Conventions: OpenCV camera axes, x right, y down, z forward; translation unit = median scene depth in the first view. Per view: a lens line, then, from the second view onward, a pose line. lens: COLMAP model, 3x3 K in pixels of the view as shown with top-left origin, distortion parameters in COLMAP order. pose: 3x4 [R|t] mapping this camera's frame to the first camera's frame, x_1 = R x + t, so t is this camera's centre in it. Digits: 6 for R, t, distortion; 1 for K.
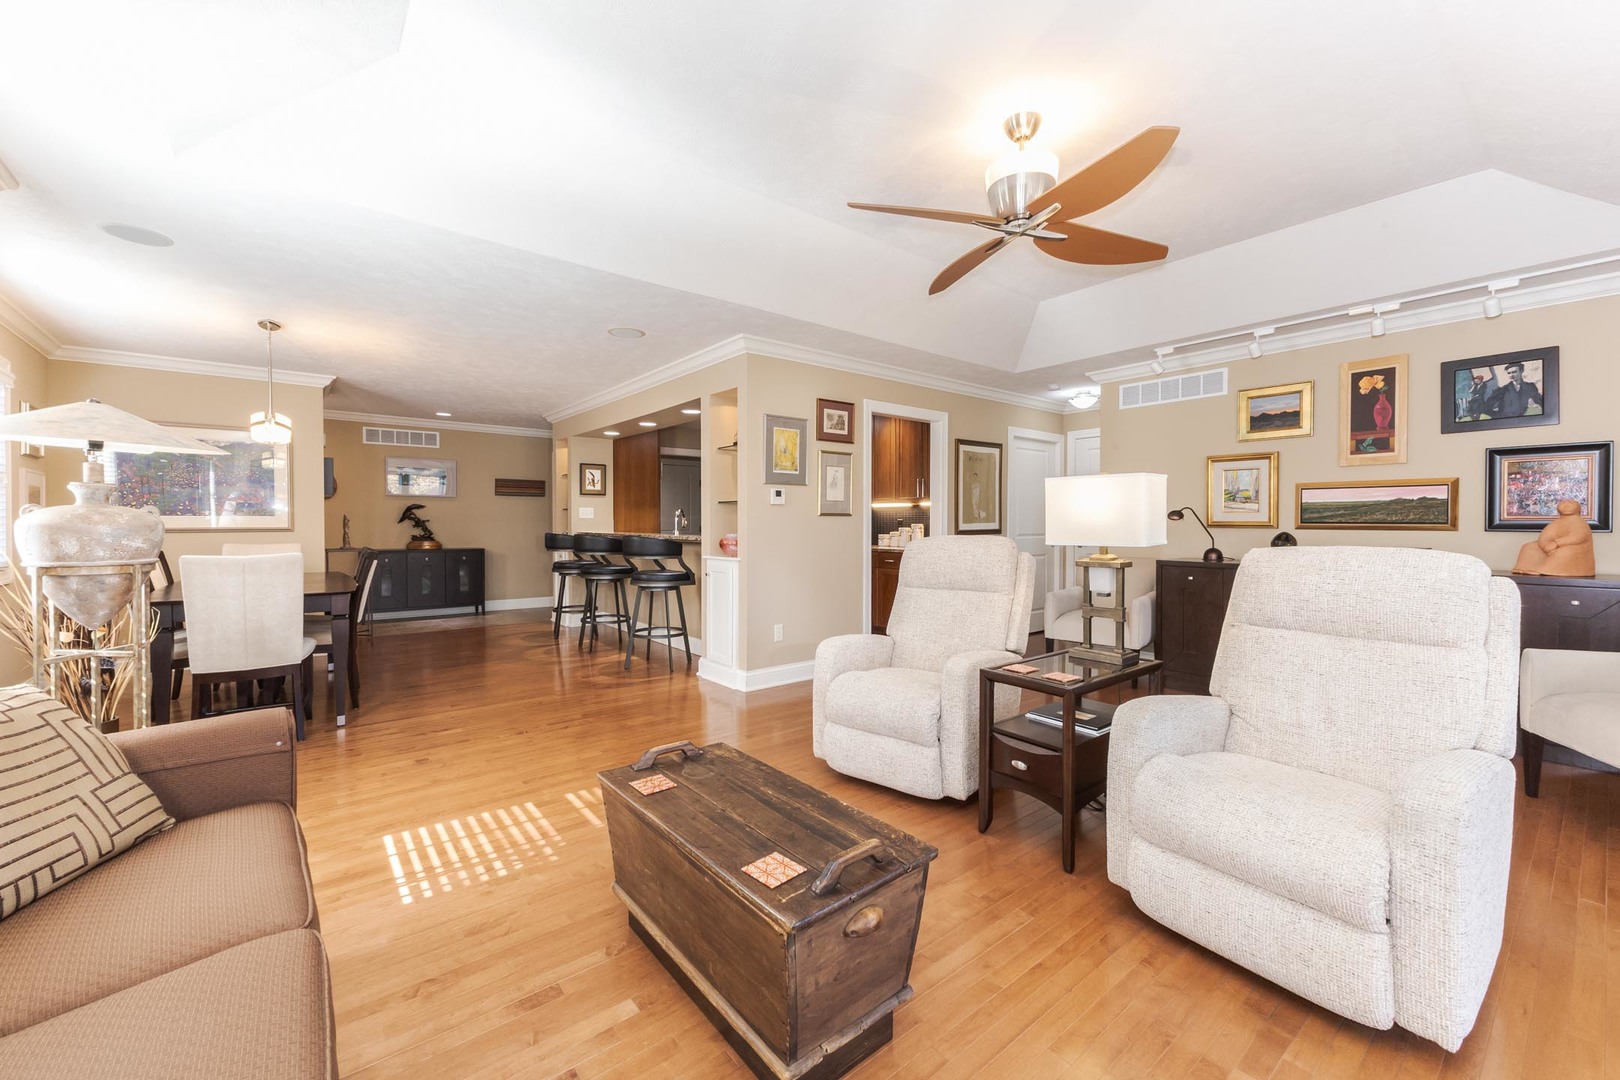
lens RADIAL K [[672.1, 0, 800.9], [0, 672.1, 533.1], [0, 0, 1]] dist [-0.001692, -0.000032]
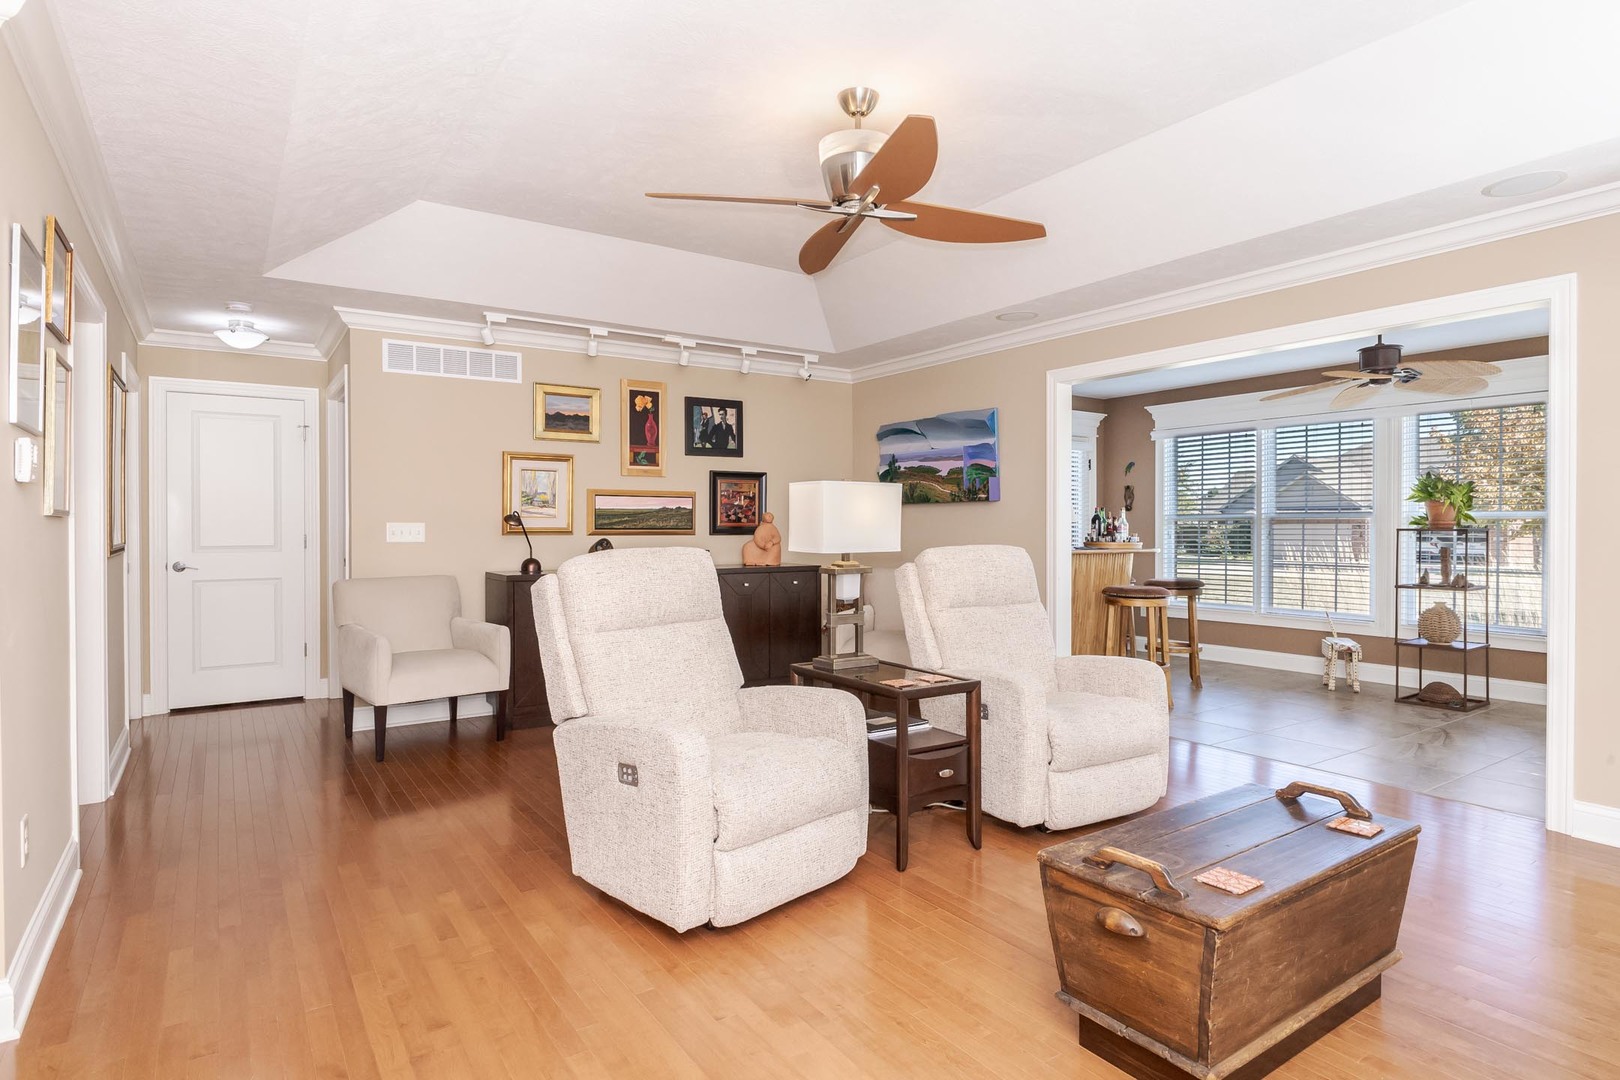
lens RADIAL K [[869.0, 0, 808.2], [0, 869.0, 533.8], [0, 0, 1]] dist [0.000923, -0.010574]
pose [[0.050479, -0.008344, 0.998690, -0.499896], [0.017347, 0.999822, 0.007476, -0.011613], [-0.998574, 0.016946, 0.050615, 0.584652]]
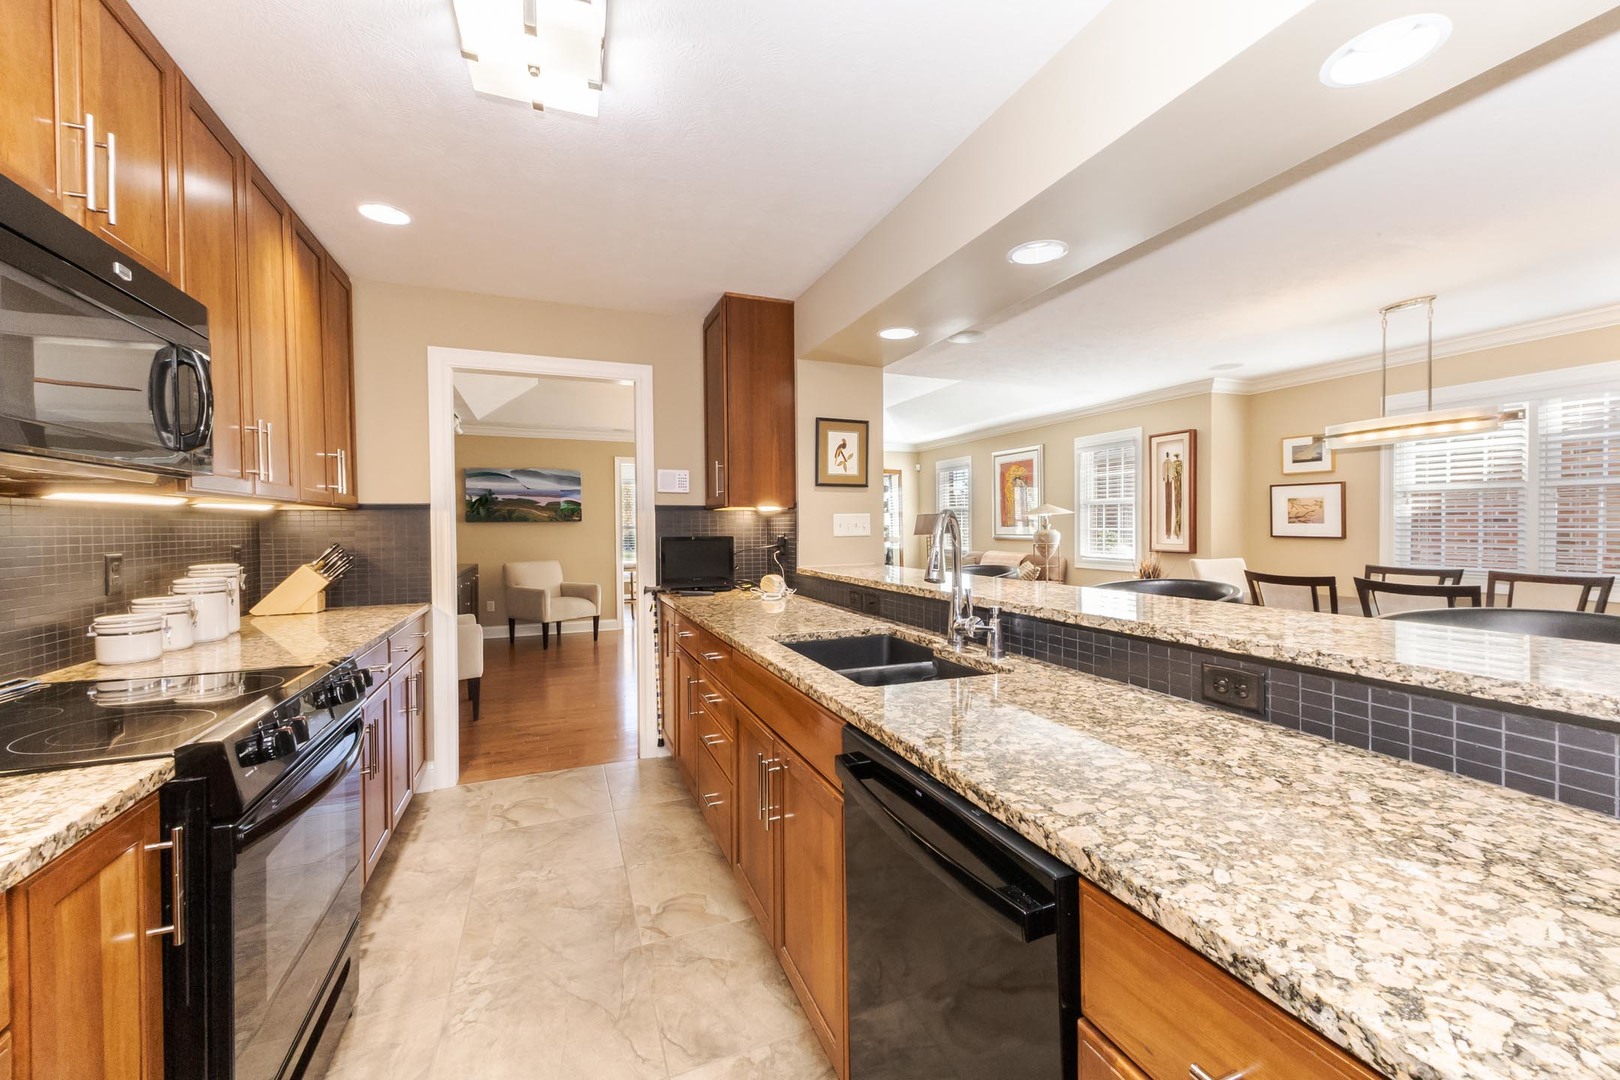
lens RADIAL K [[672.1, 0, 800.9], [0, 672.1, 533.1], [0, 0, 1]] dist [-0.001692, -0.000032]
pose [[-0.956220, -0.000238, 0.292649, -0.334007], [0.006882, 0.999705, 0.023301, -0.049637], [-0.292568, 0.024295, -0.955936, 1.851454]]
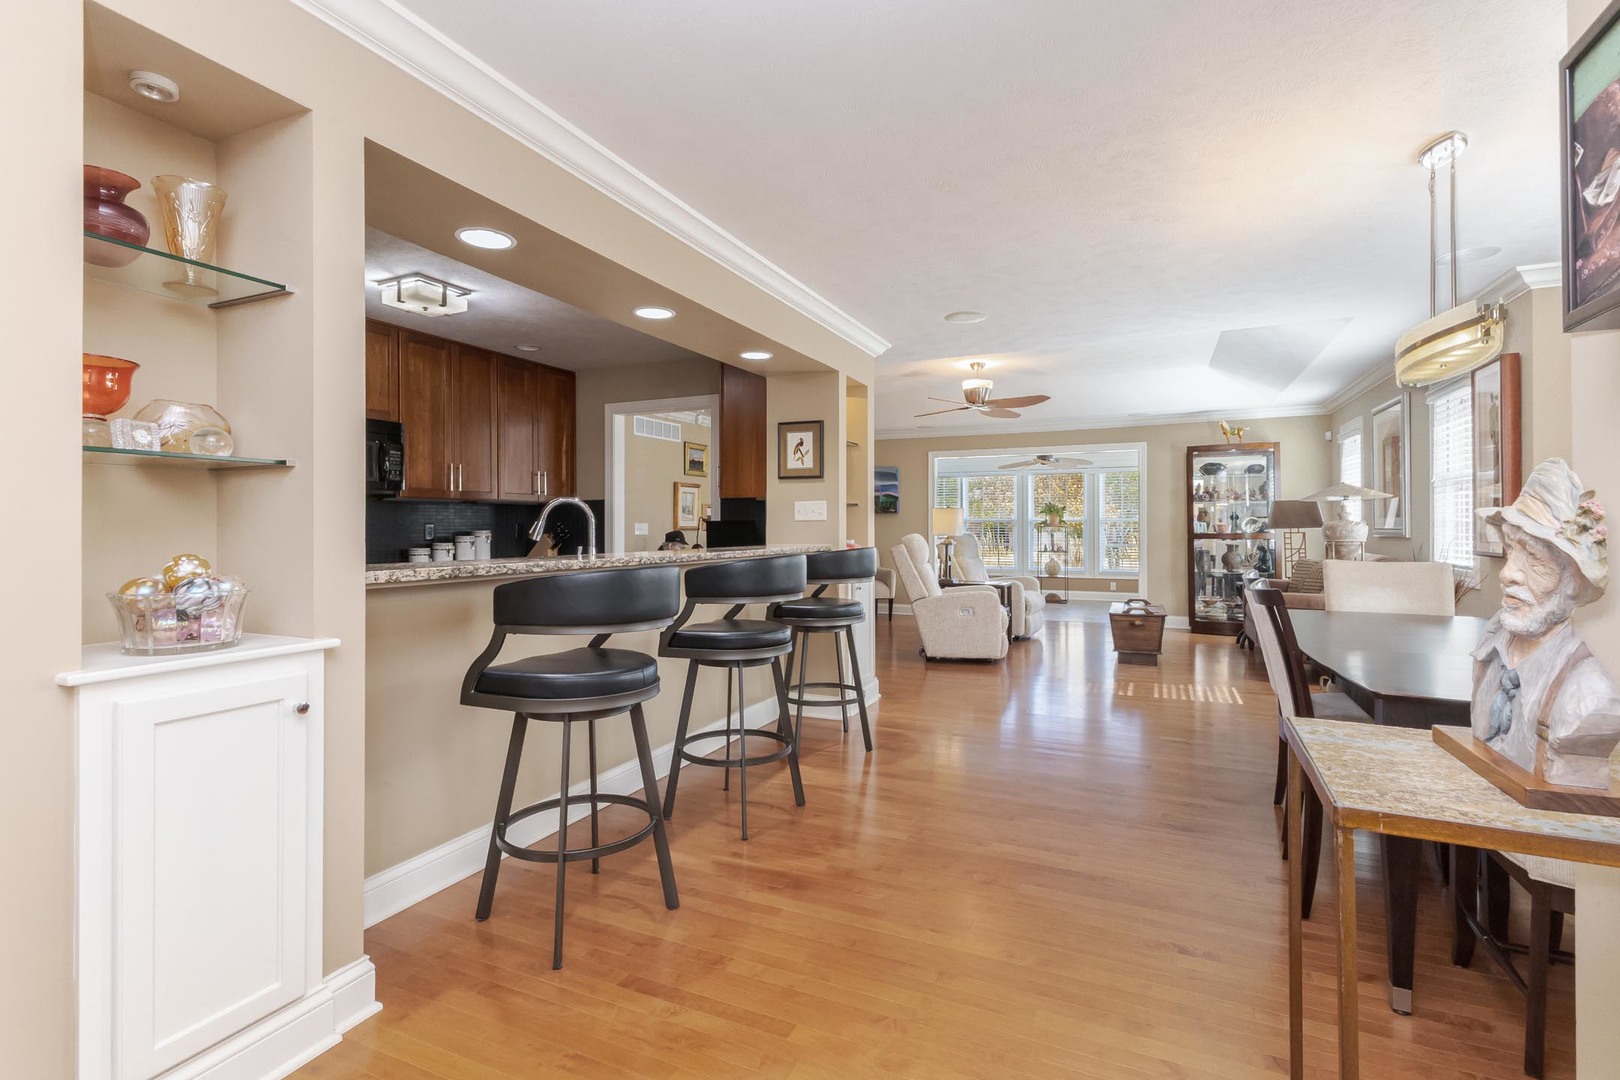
lens RADIAL K [[747.9, 0, 798.8], [0, 747.9, 517.8], [0, 0, 1]] dist [0.000702, 0.000067]
pose [[-0.463543, 0.008004, 0.886038, -1.008807], [0.013489, 0.999907, -0.001975, -0.030431], [-0.885972, 0.011036, -0.463608, 1.589158]]
